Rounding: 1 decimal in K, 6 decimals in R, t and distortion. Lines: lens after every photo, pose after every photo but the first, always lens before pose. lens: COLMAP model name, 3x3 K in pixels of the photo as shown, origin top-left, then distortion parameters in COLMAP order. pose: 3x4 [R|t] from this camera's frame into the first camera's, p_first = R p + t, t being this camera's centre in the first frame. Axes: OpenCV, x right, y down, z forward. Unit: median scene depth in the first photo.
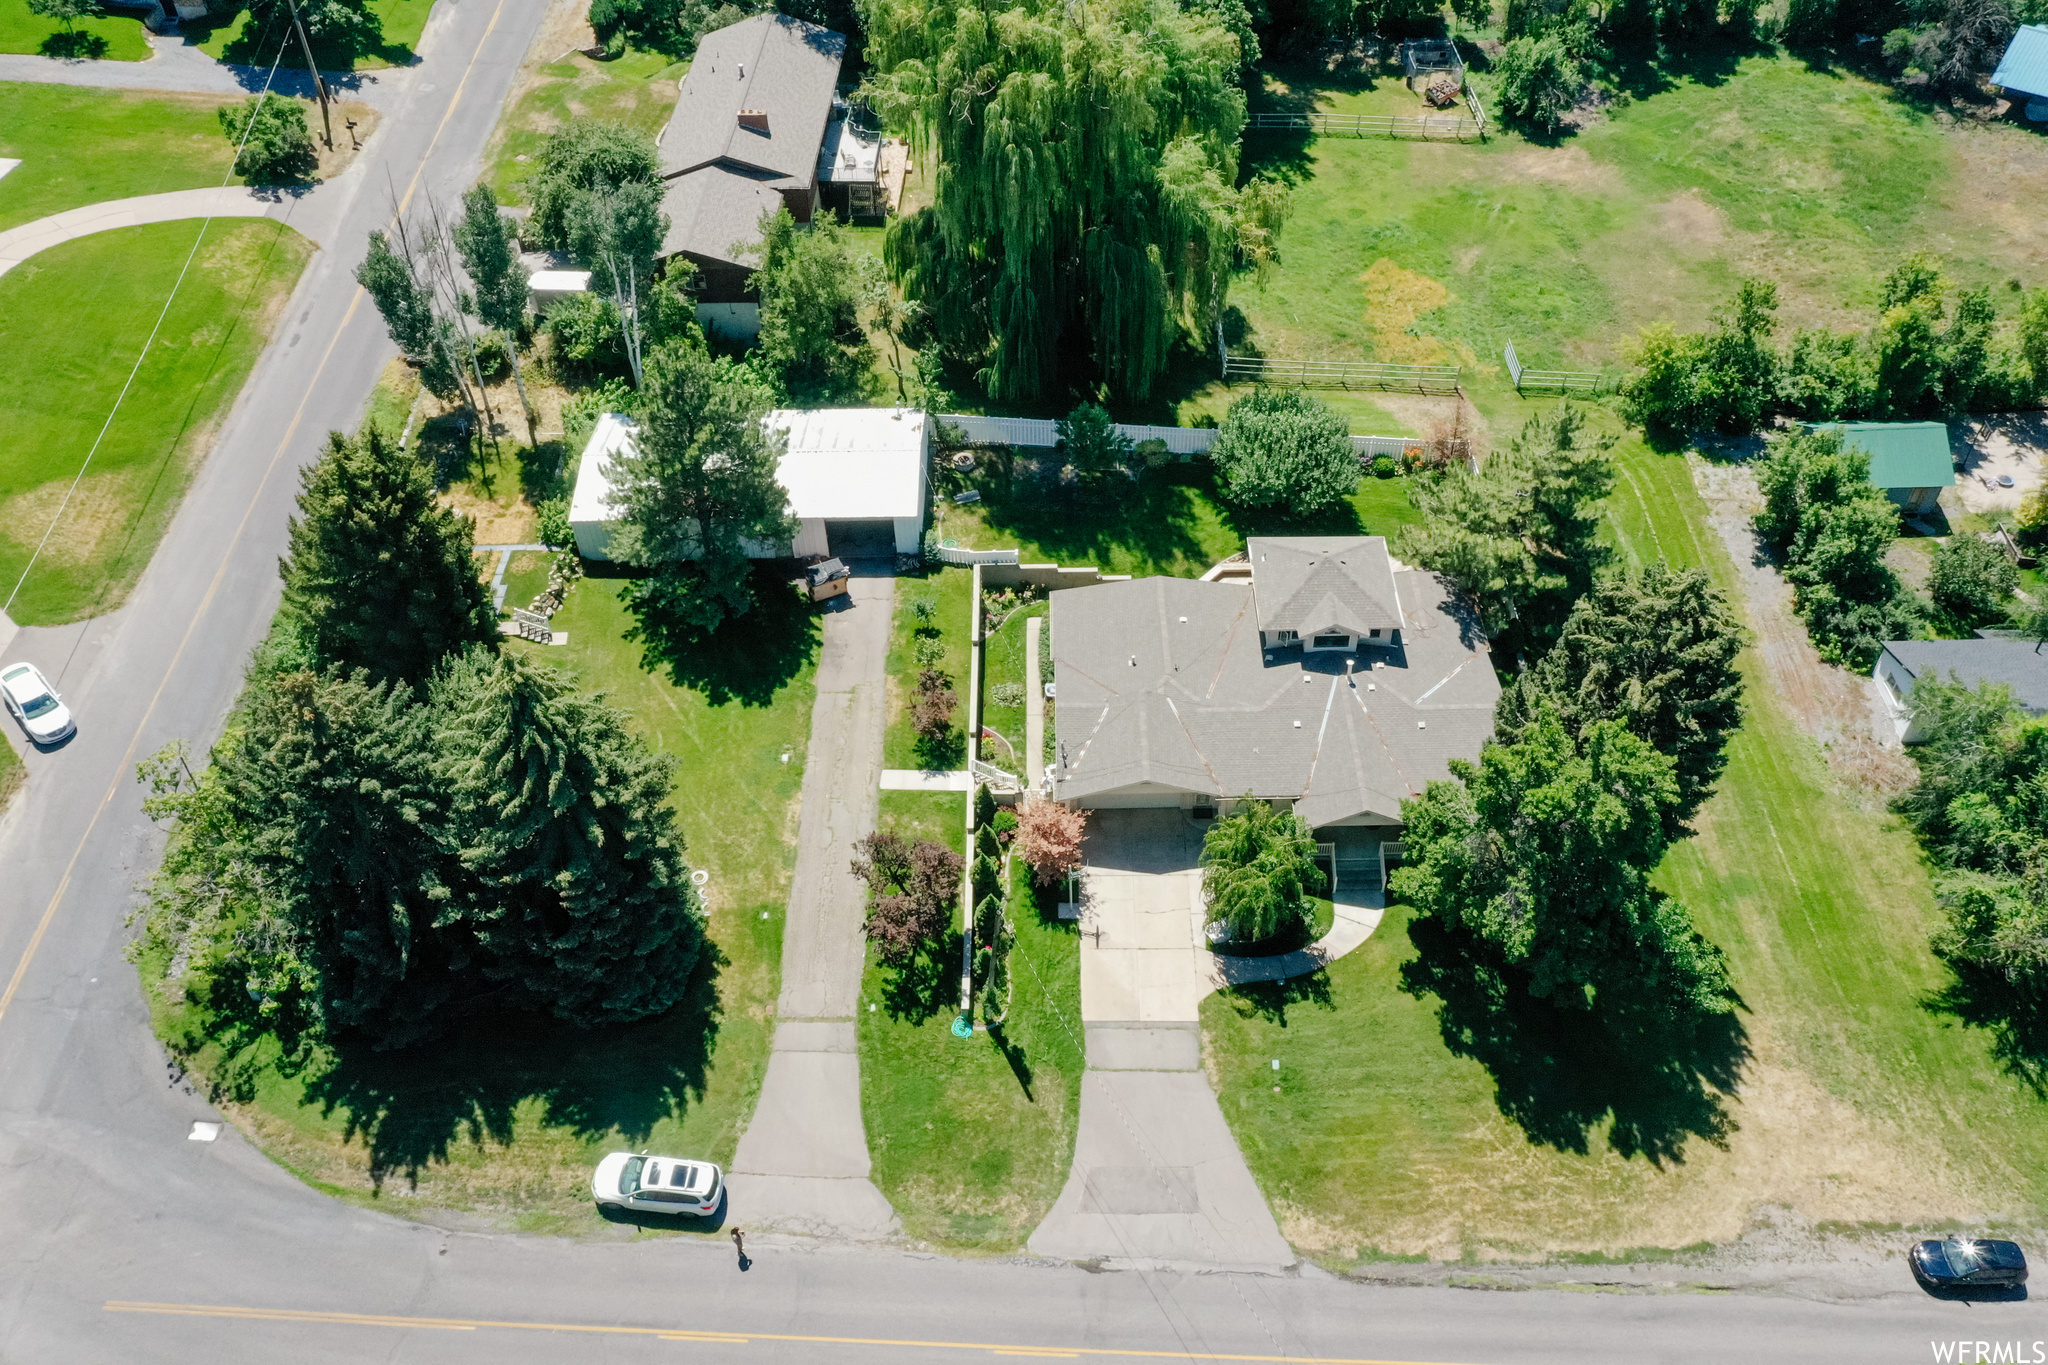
lens RADIAL K [[1637.1, 0, 1020.3], [0, 1637.1, 672.9], [0, 0, 1]] dist [0.019192, 0.004159]
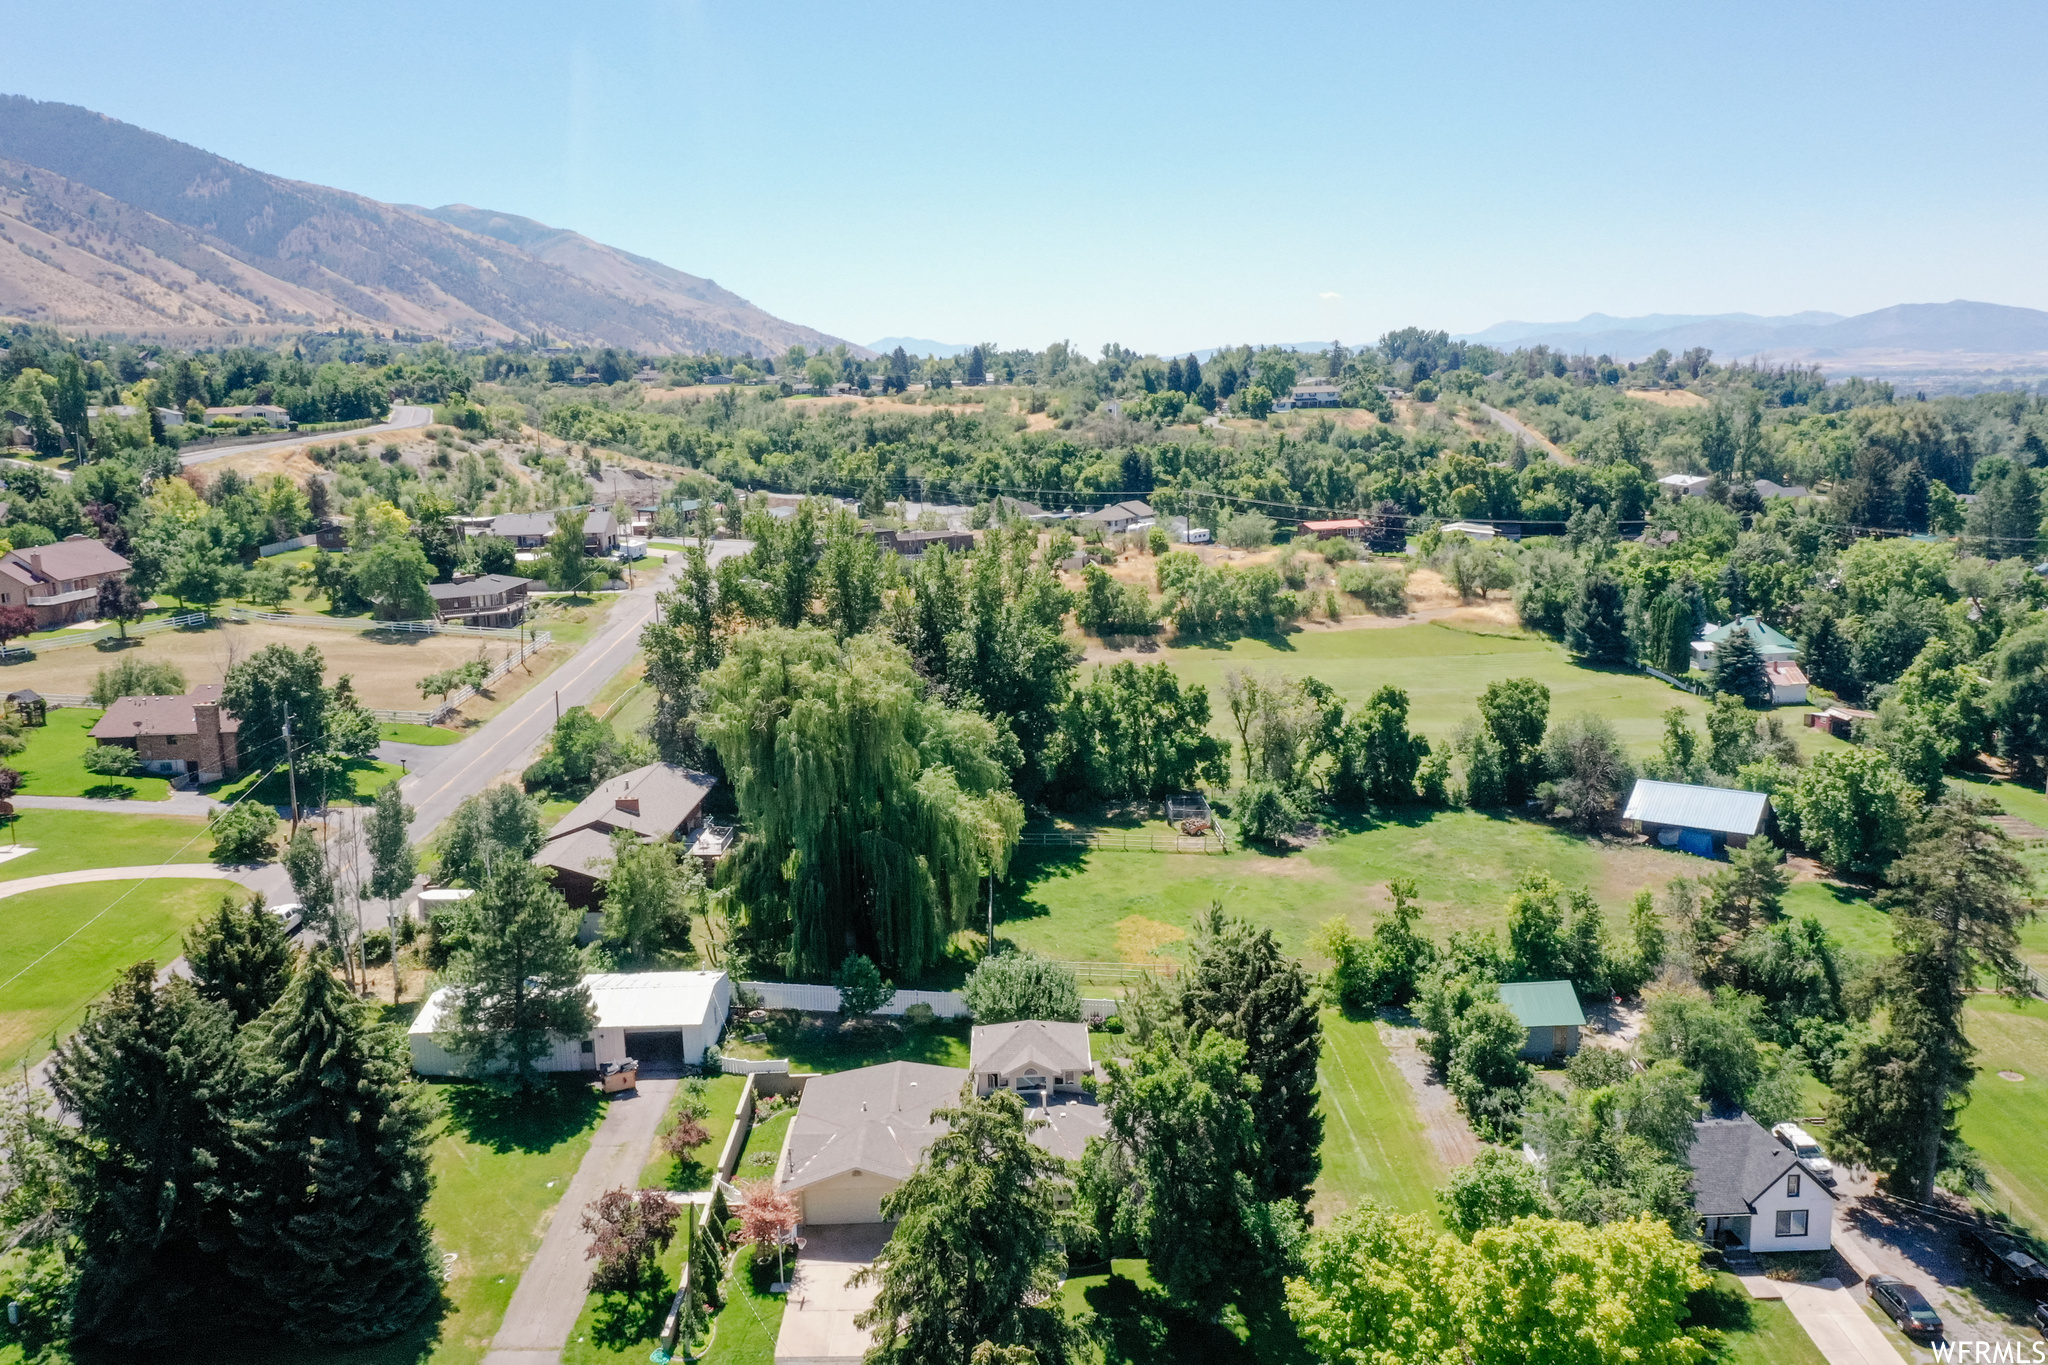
lens RADIAL K [[1637.1, 0, 1018.4], [0, 1637.1, 691.9], [0, 0, 1]] dist [0.019192, 0.004159]
pose [[0.999952, -0.005384, 0.008197, 0.155630], [0.009108, 0.819648, -0.572795, 0.384313], [-0.003635, 0.572843, 0.819657, -0.115498]]
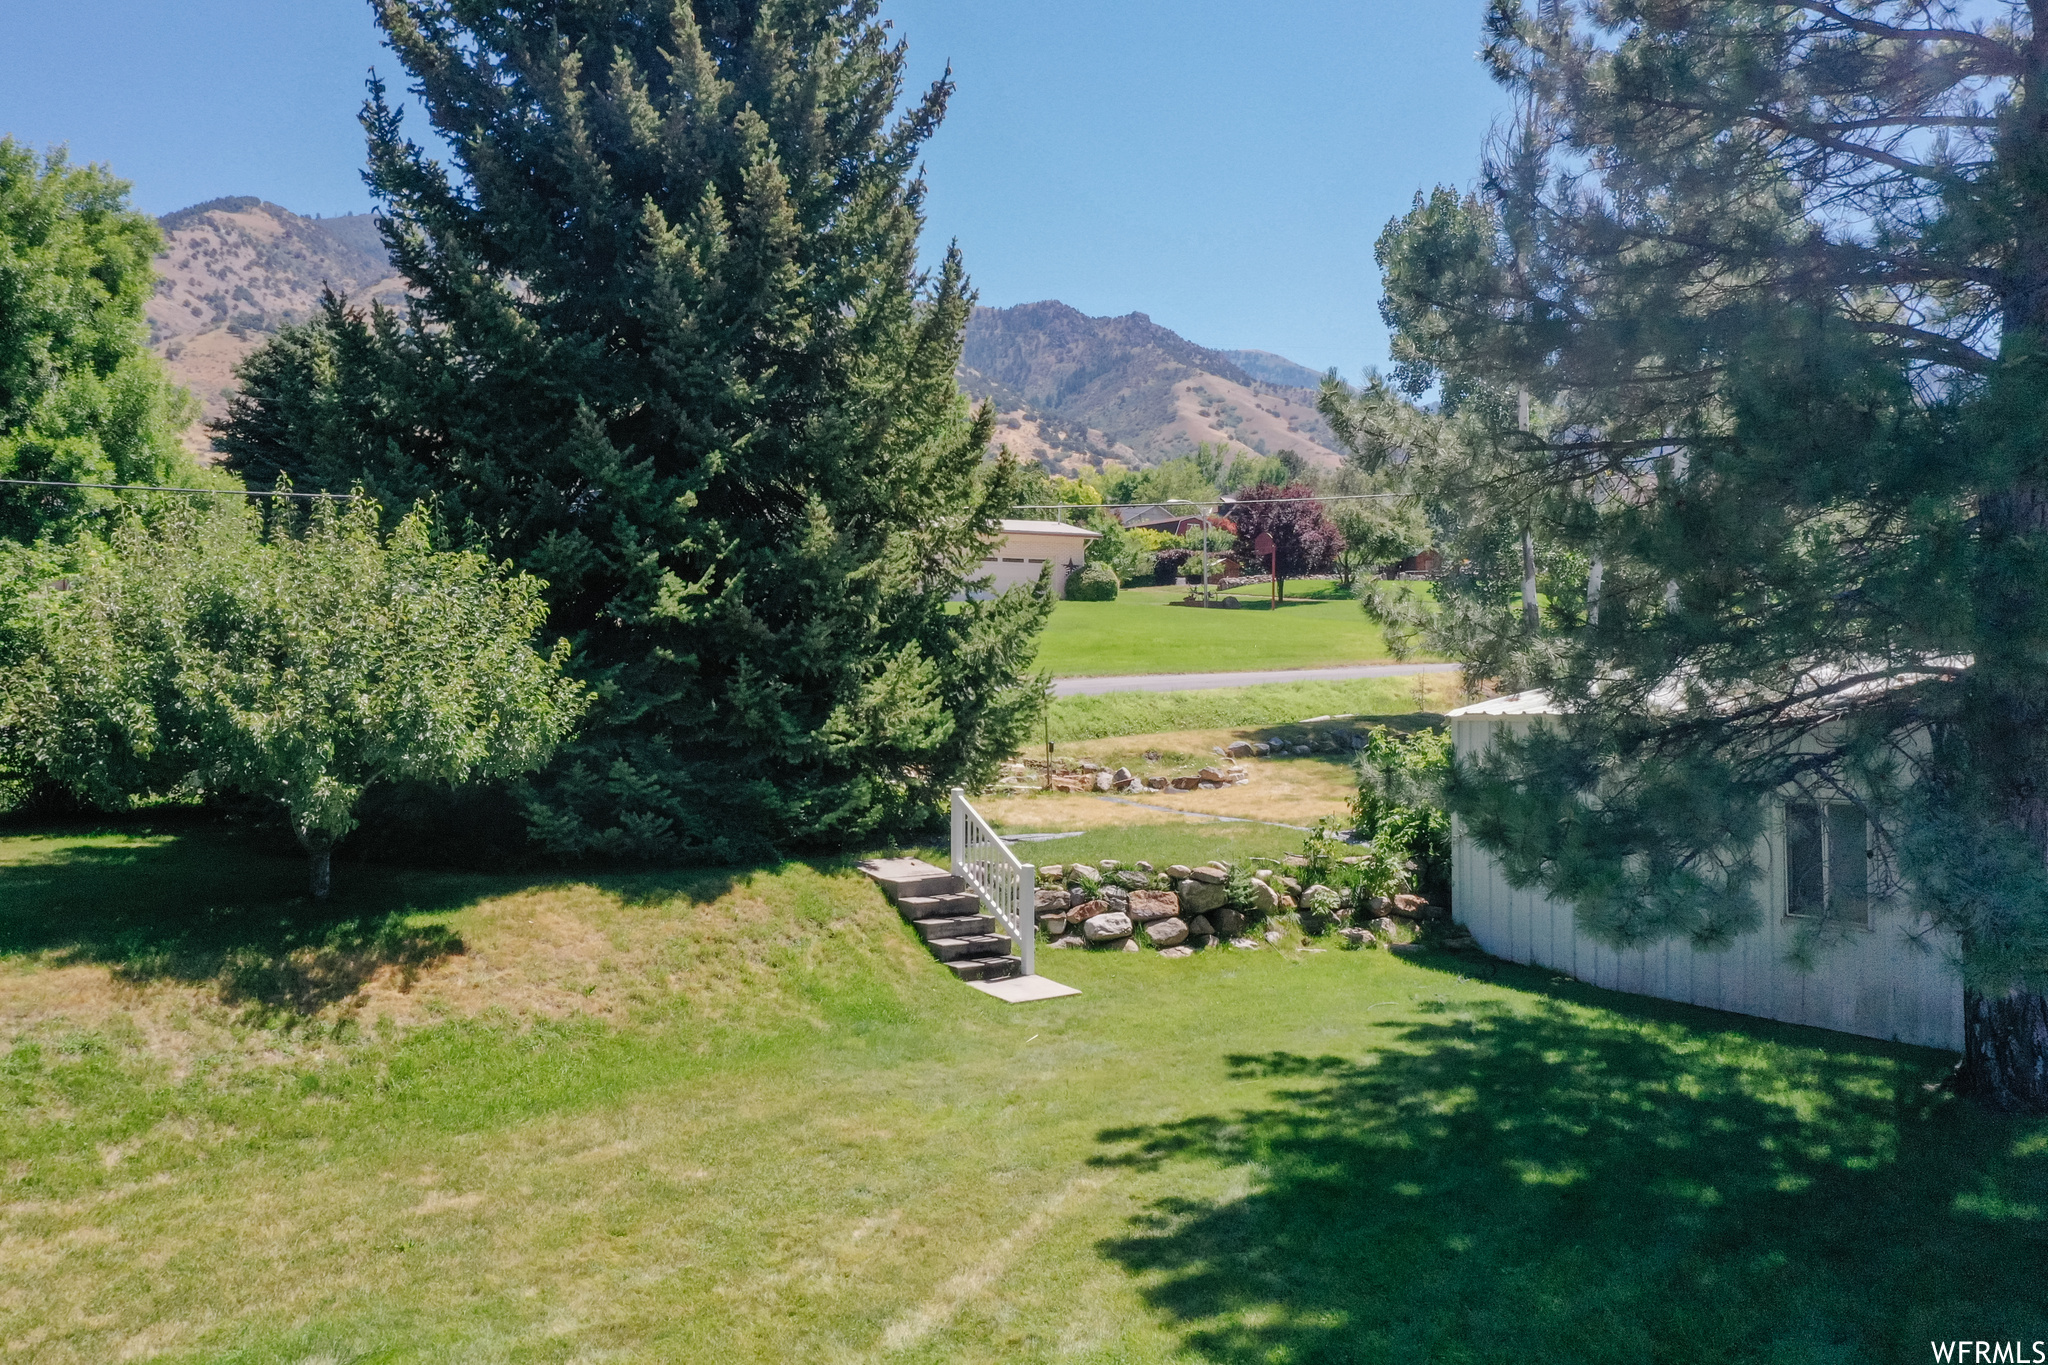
lens RADIAL K [[1637.1, 0, 1023.8], [0, 1637.1, 682.3], [0, 0, 1]] dist [0.019192, 0.004159]
pose [[0.504555, -0.001390, -0.863378, -0.103383], [-0.630182, 0.682959, -0.369375, 0.026128], [0.590165, 0.730456, 0.343715, 0.863854]]
